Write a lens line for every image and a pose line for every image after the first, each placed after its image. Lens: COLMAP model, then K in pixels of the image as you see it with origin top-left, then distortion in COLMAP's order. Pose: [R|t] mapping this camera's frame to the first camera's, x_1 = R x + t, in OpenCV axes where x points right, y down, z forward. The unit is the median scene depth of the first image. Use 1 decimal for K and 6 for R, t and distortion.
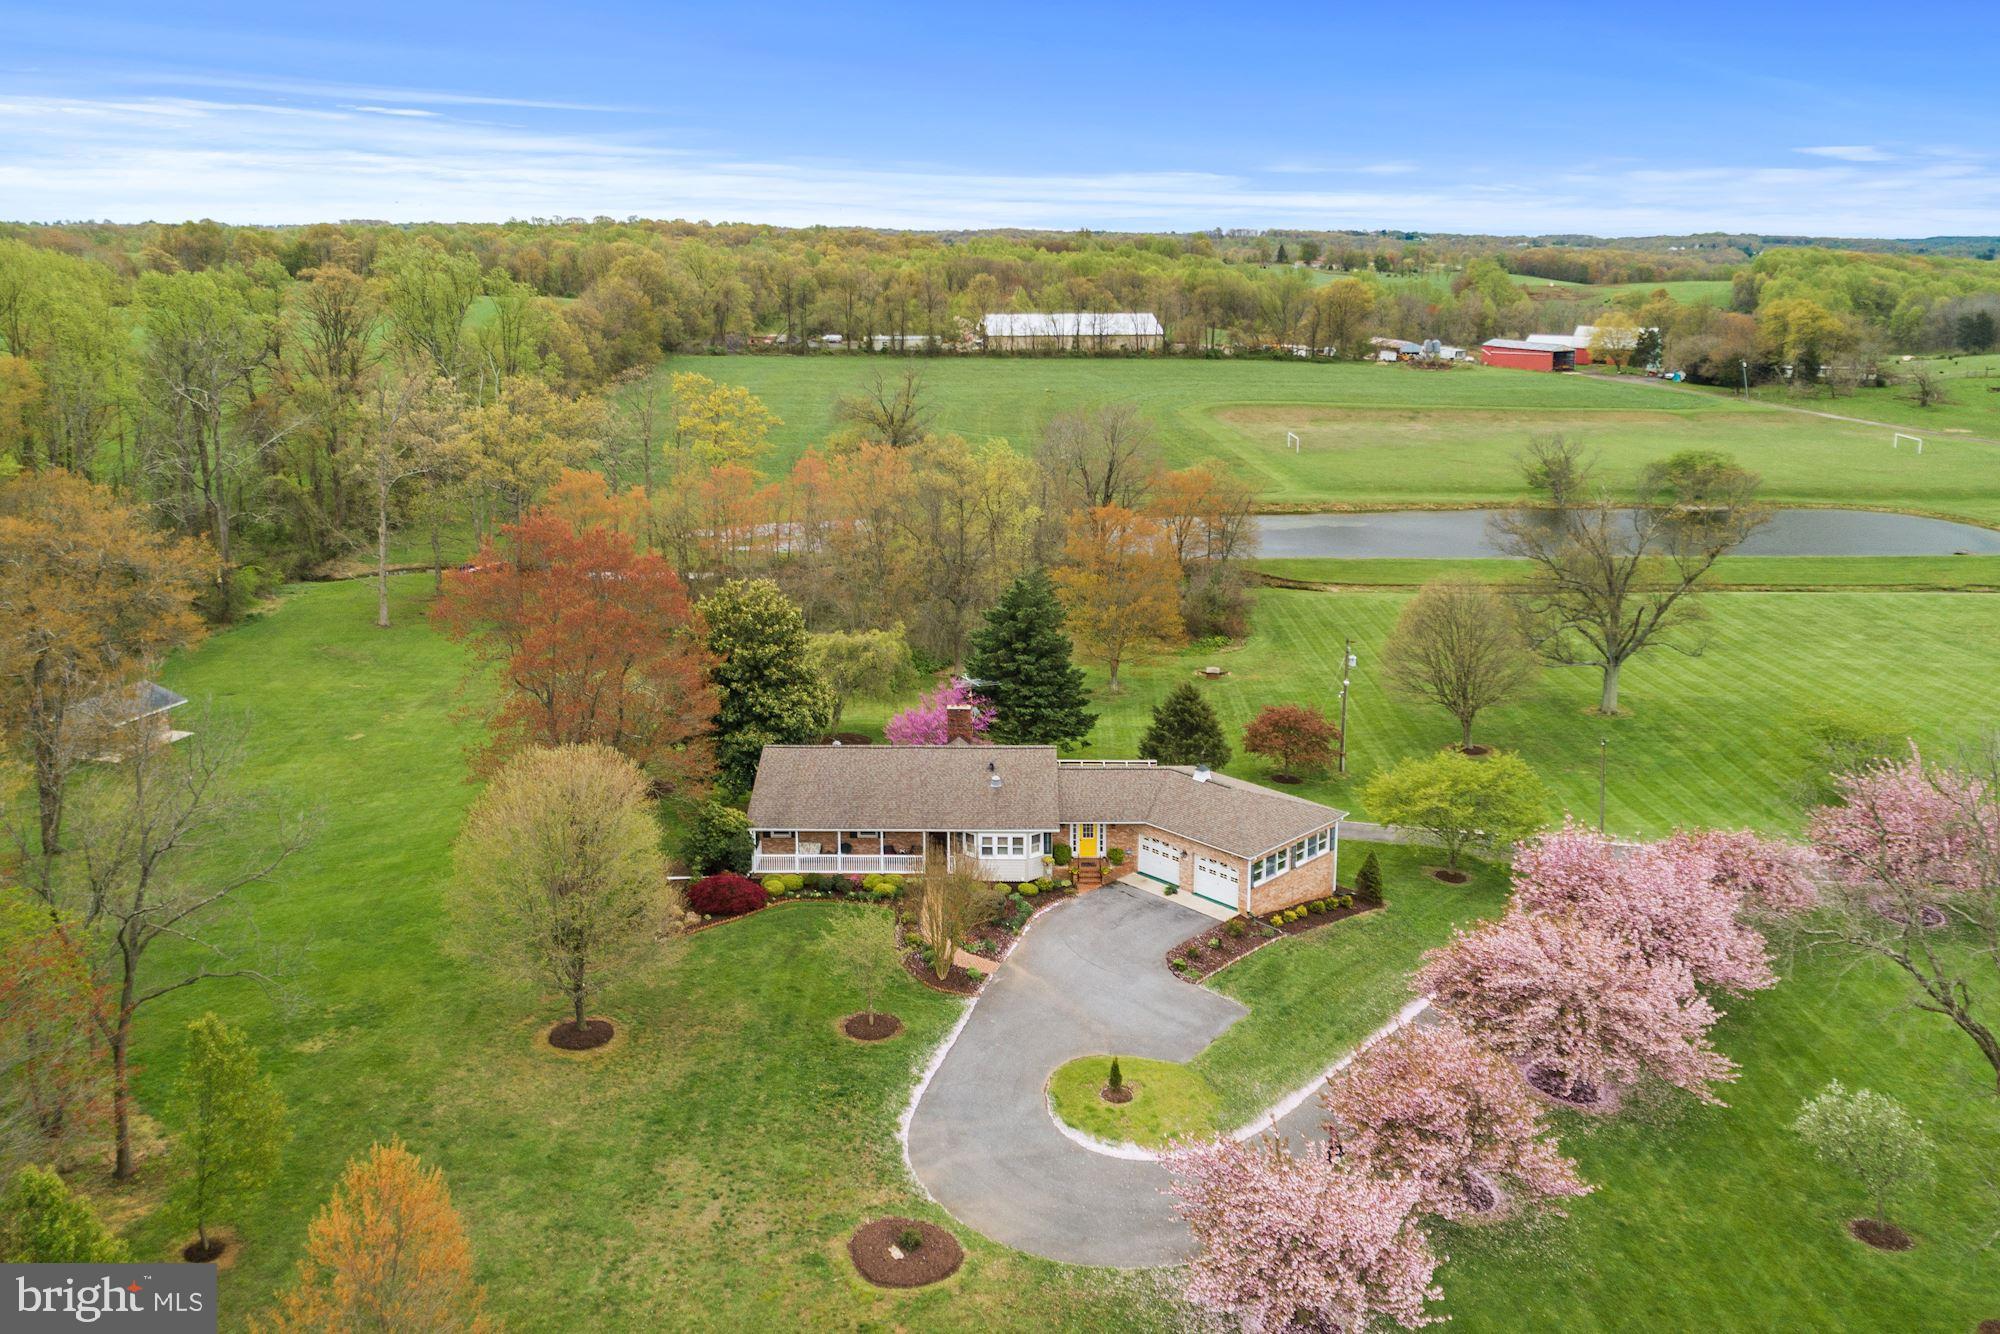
lens RADIAL K [[1519.0, 0, 995.2], [0, 1519.0, 534.8], [0, 0, 1]] dist [0.021431, 0.008389]
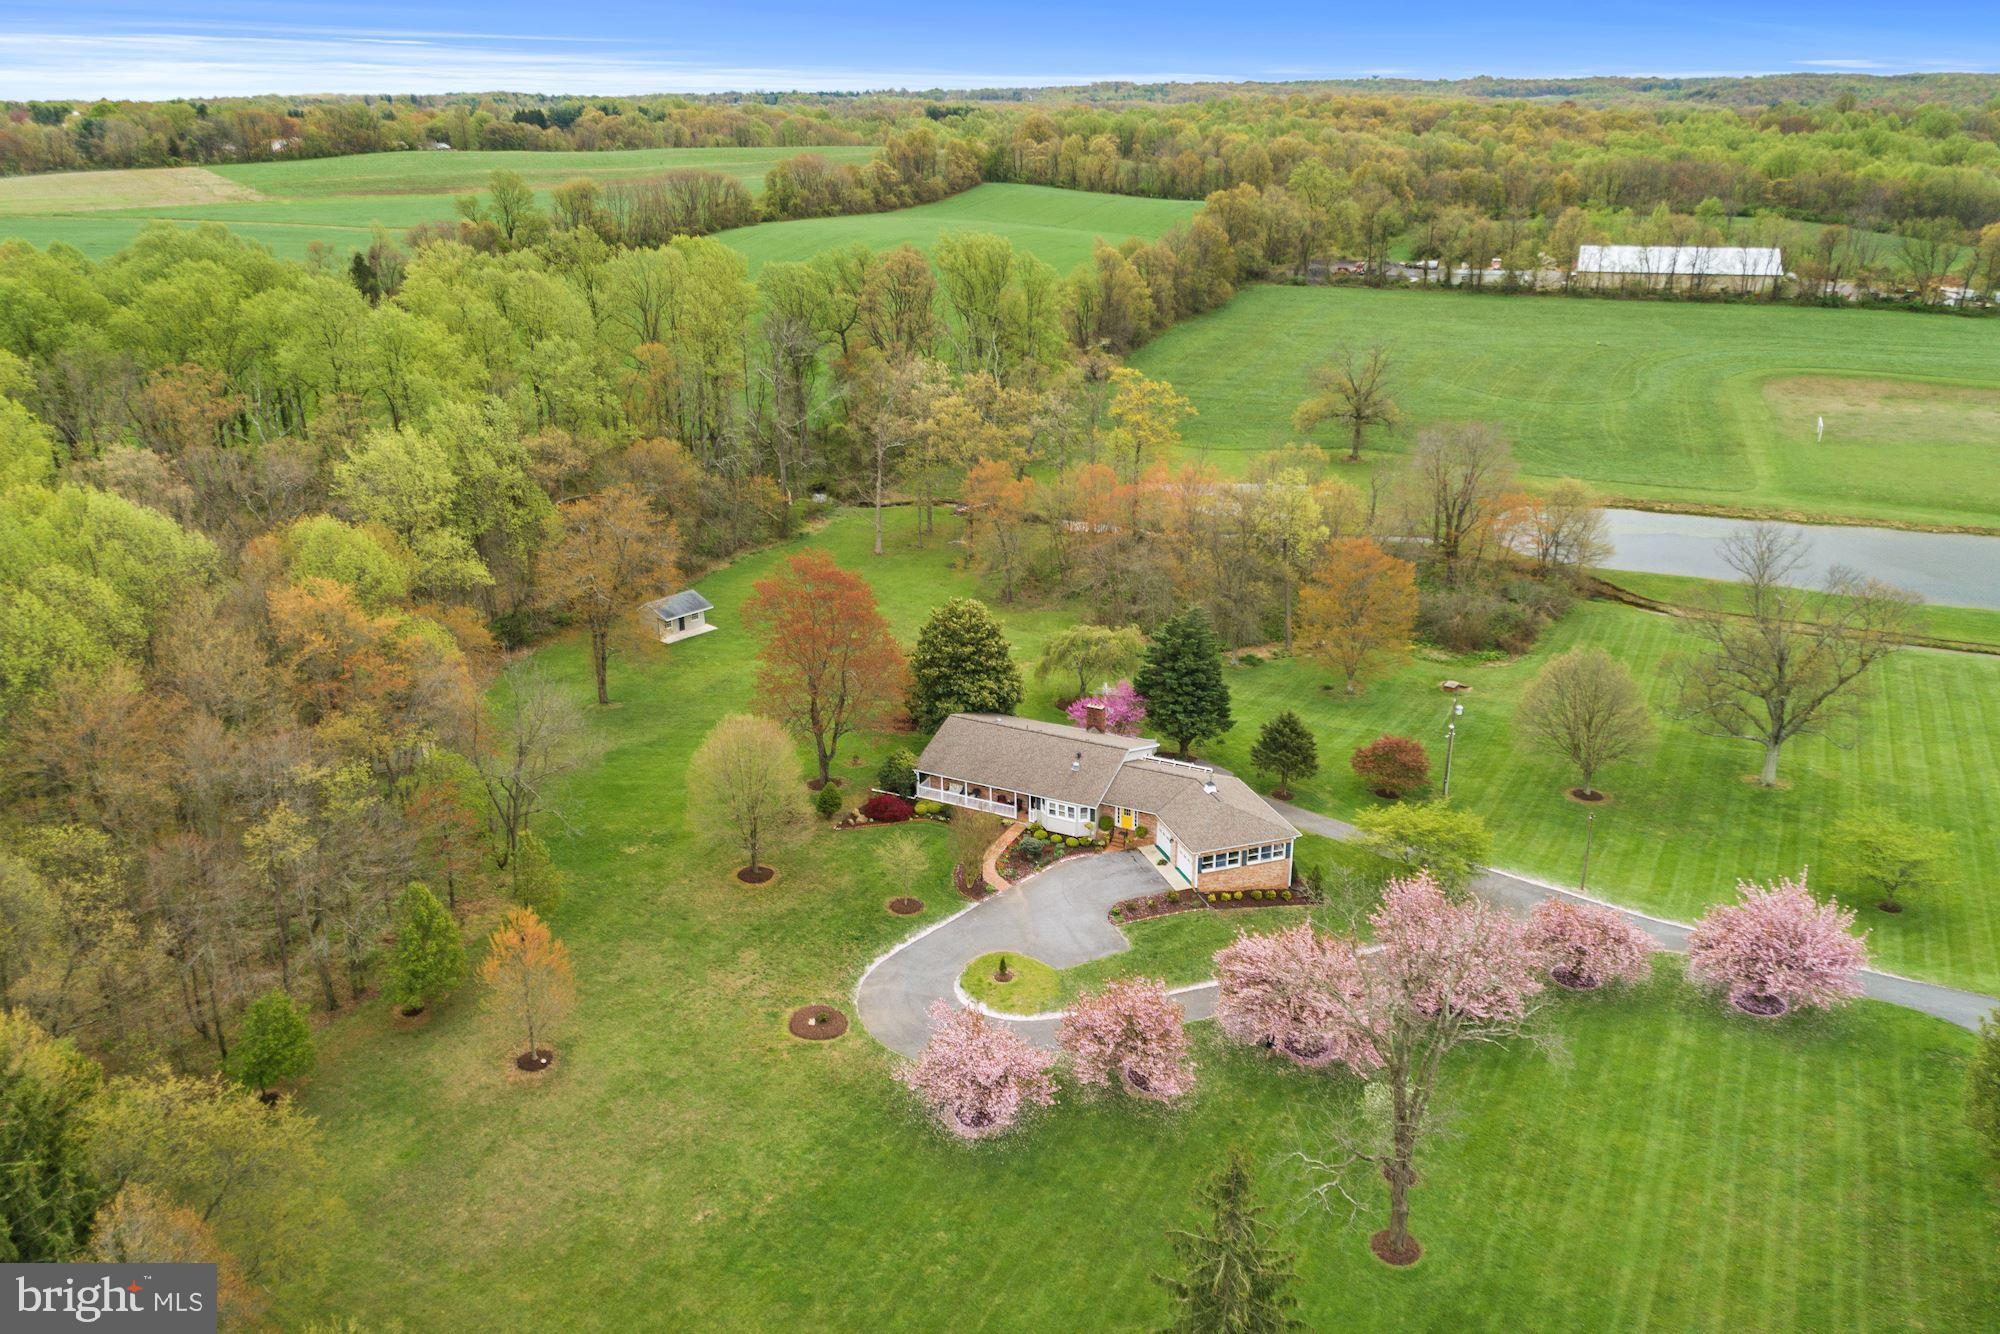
lens RADIAL K [[1463.9, 0, 1000.0], [0, 1463.9, 667.0], [0, 0, 1]] dist [0.045232, 0.001347]
pose [[0.896800, 0.149364, -0.416461, 0.521570], [-0.072822, 0.978285, 0.194049, -0.205804], [0.436402, -0.143696, 0.888203, -0.281602]]
